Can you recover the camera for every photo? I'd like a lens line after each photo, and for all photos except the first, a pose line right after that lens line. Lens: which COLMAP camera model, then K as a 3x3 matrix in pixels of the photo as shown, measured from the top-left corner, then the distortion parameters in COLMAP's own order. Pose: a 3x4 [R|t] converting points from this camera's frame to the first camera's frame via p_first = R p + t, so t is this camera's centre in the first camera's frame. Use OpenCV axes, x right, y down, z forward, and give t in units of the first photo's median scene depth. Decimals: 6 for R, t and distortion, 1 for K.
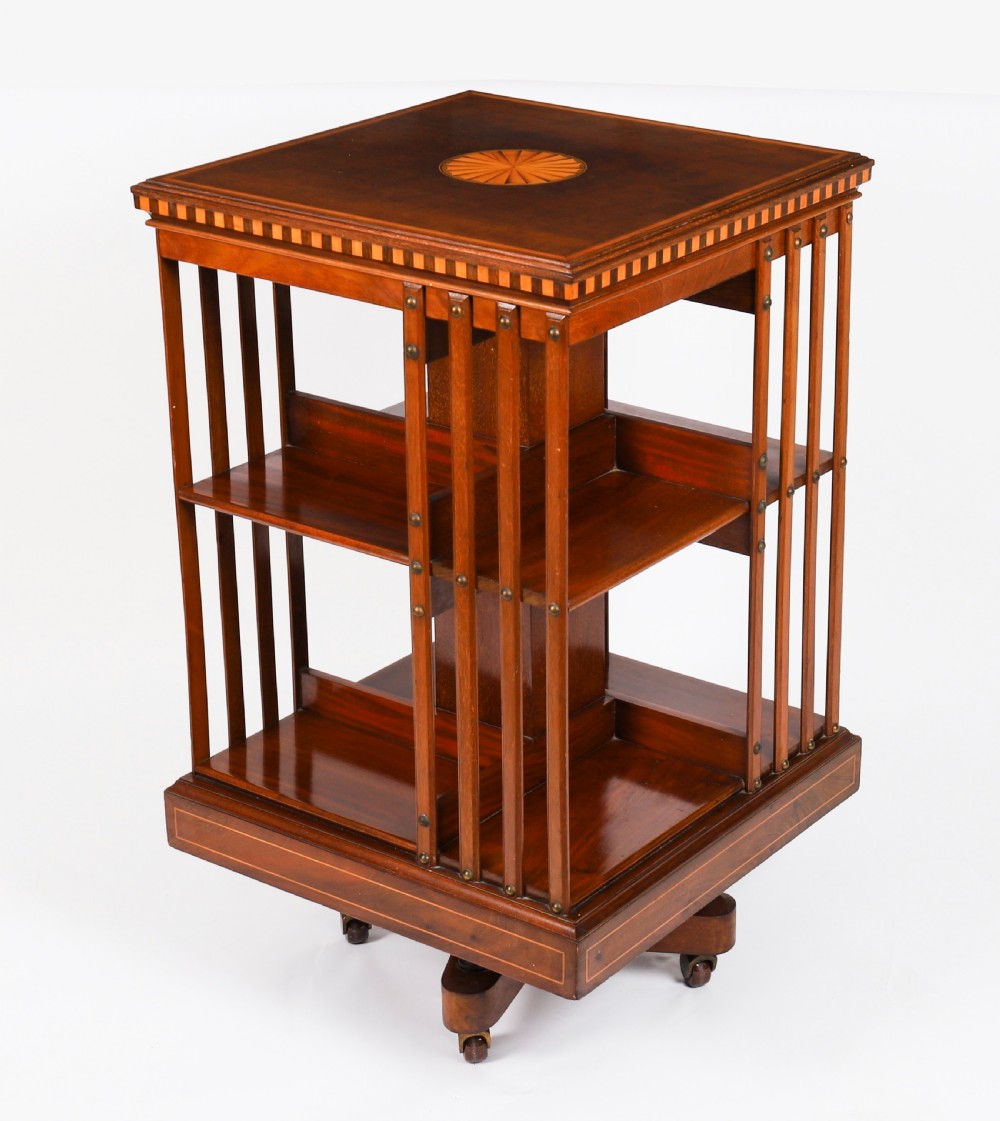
lens RADIAL K [[2803.8, 0, 507.6], [0, 2803.8, 557.1], [0, 0, 1]] dist [0.127856, 0.000000]
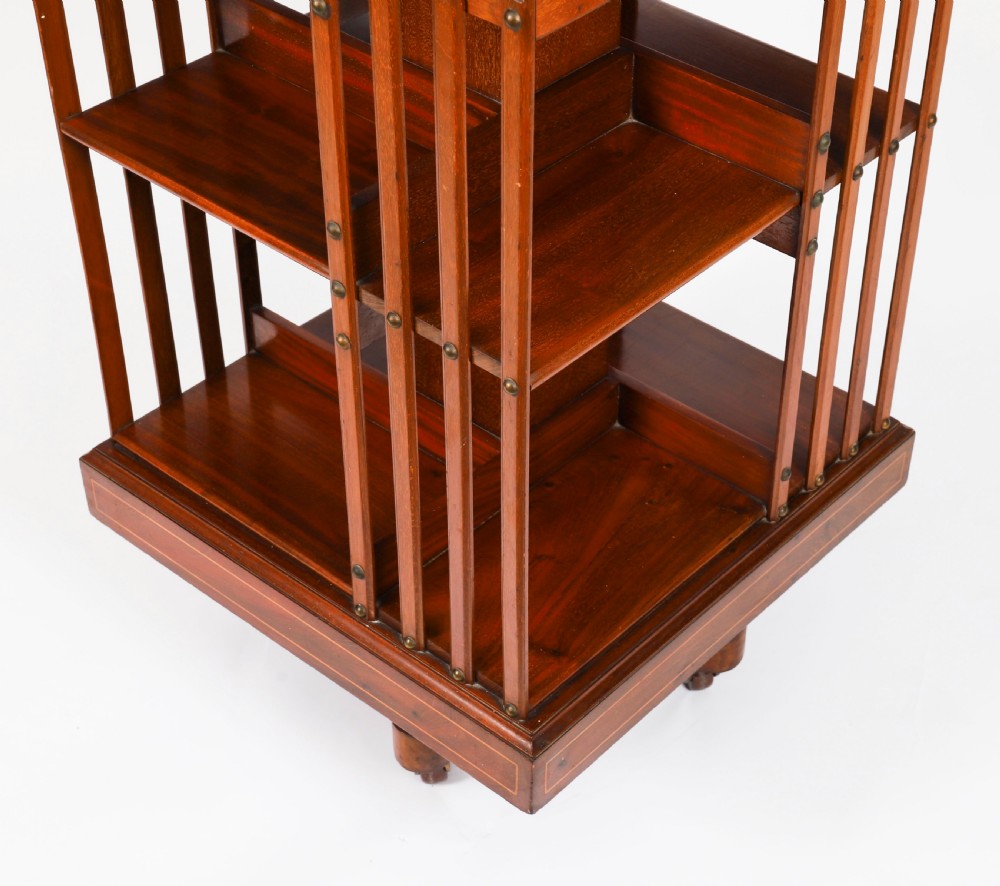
lens RADIAL K [[1971.3, 0, 528.5], [0, 1971.3, 495.0], [0, 0, 1]] dist [0.046615, 0.000000]
pose [[0.997289, 0.060039, -0.042545, 0.039967], [-0.043647, 0.948131, 0.314870, -0.103339], [0.059243, -0.312159, 0.948181, 0.460418]]
